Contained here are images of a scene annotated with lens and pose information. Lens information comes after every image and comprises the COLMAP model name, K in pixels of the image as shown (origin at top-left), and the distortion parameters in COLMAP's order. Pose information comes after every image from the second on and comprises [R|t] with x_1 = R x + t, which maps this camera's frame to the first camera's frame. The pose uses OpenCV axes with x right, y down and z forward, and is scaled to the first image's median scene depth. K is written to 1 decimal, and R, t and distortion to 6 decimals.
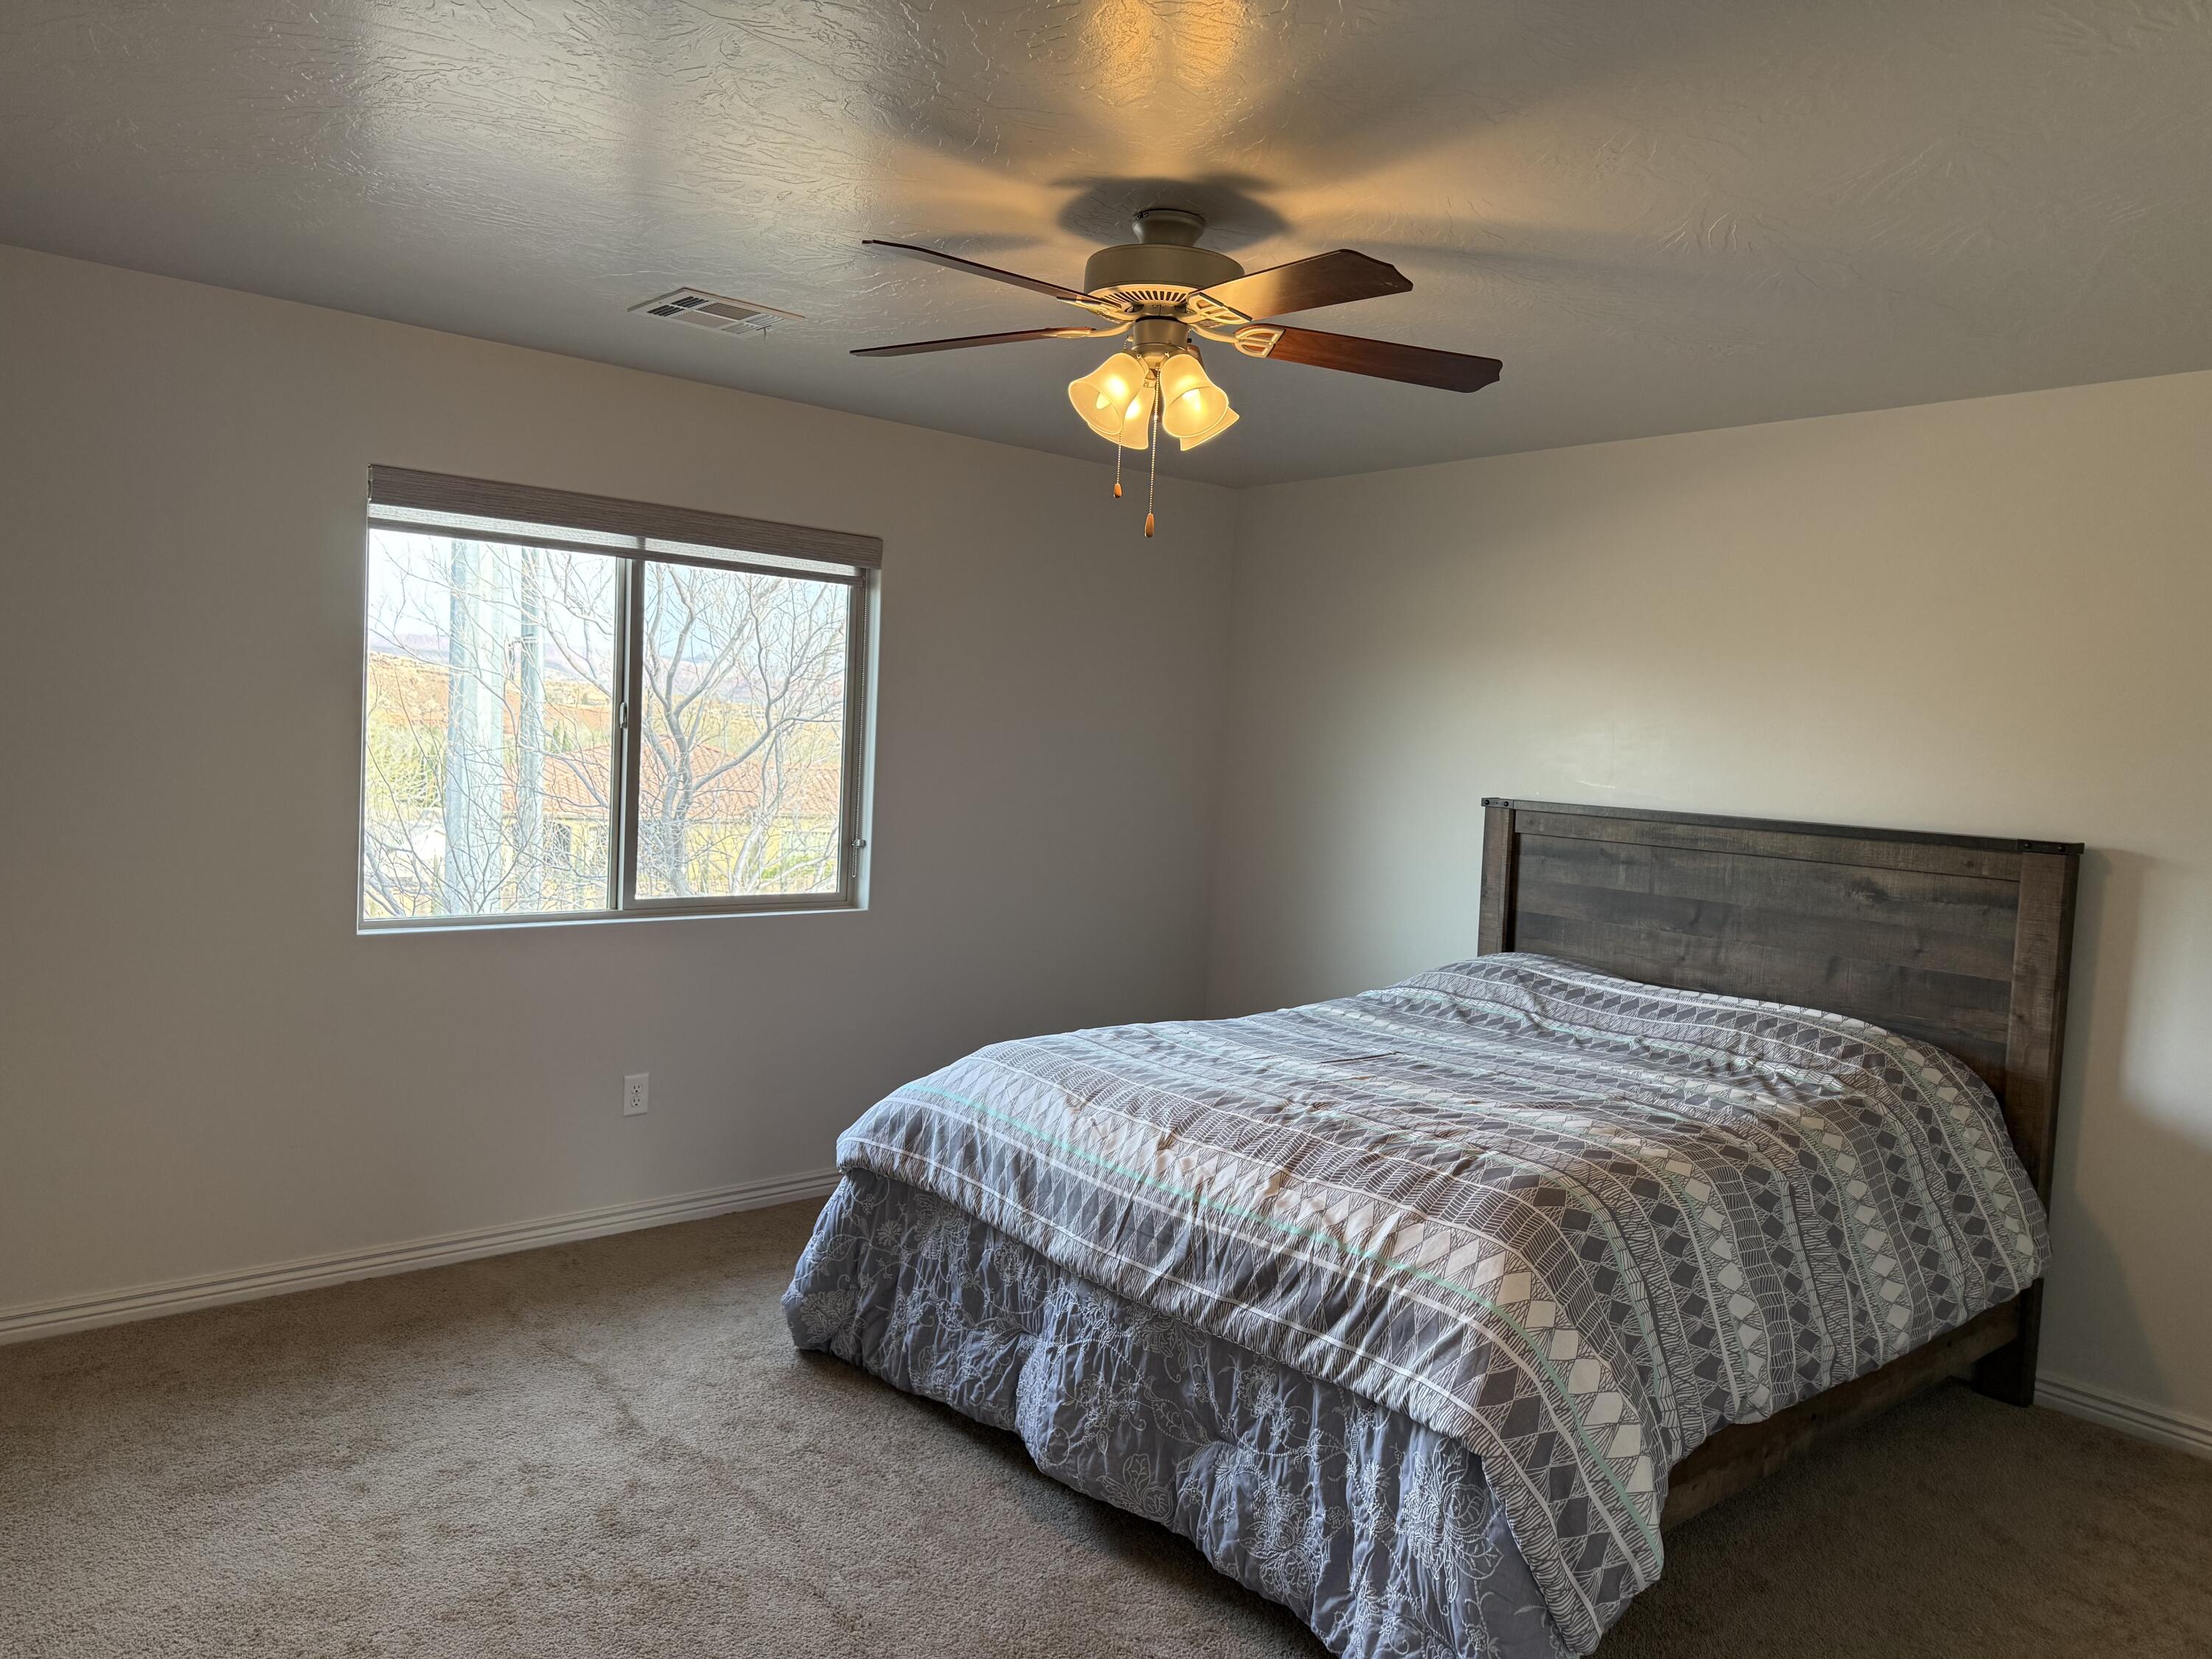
lens RADIAL K [[1560.6, 0, 1101.6], [0, 1560.6, 827.9], [0, 0, 1]] dist [0.056095, -0.071637]
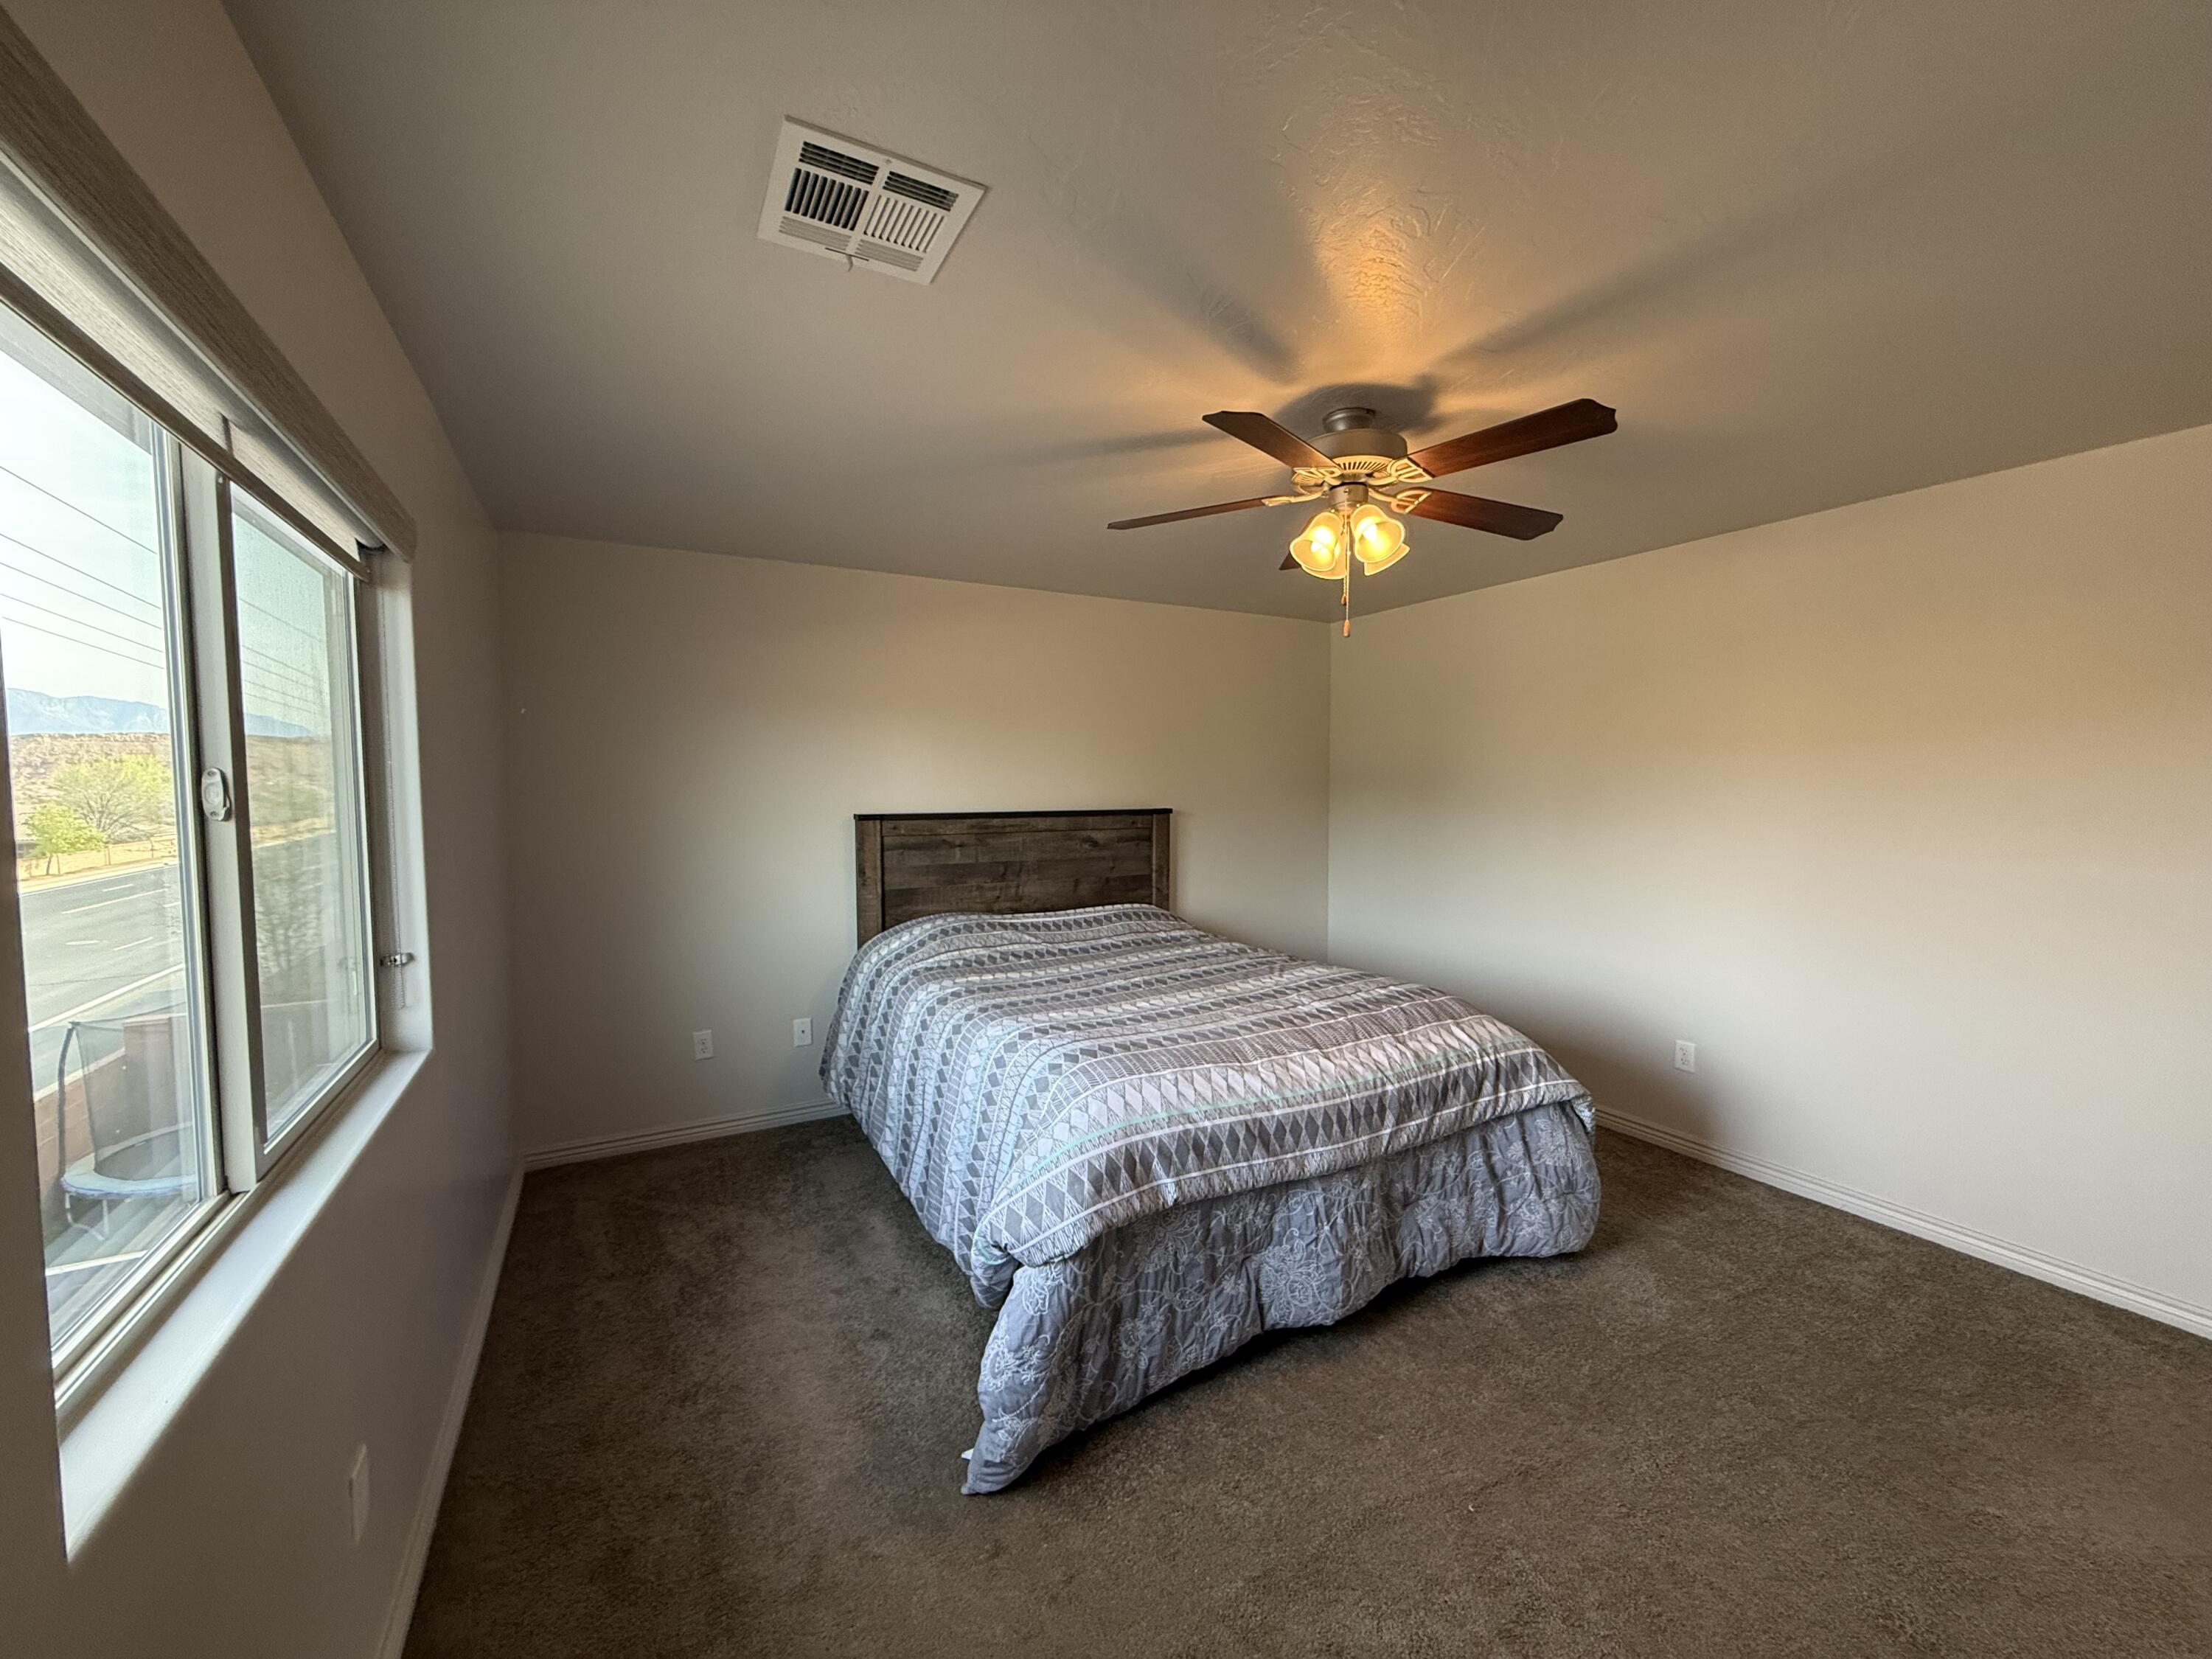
lens RADIAL K [[880.4, 0, 1103.6], [0, 880.4, 832.4], [0, 0, 1]] dist [-0.000637, -0.000145]
pose [[0.193180, -0.106937, 0.975318, -0.672072], [0.072225, 0.992896, 0.094558, -0.086544], [-0.978501, 0.052176, 0.199531, 0.885628]]
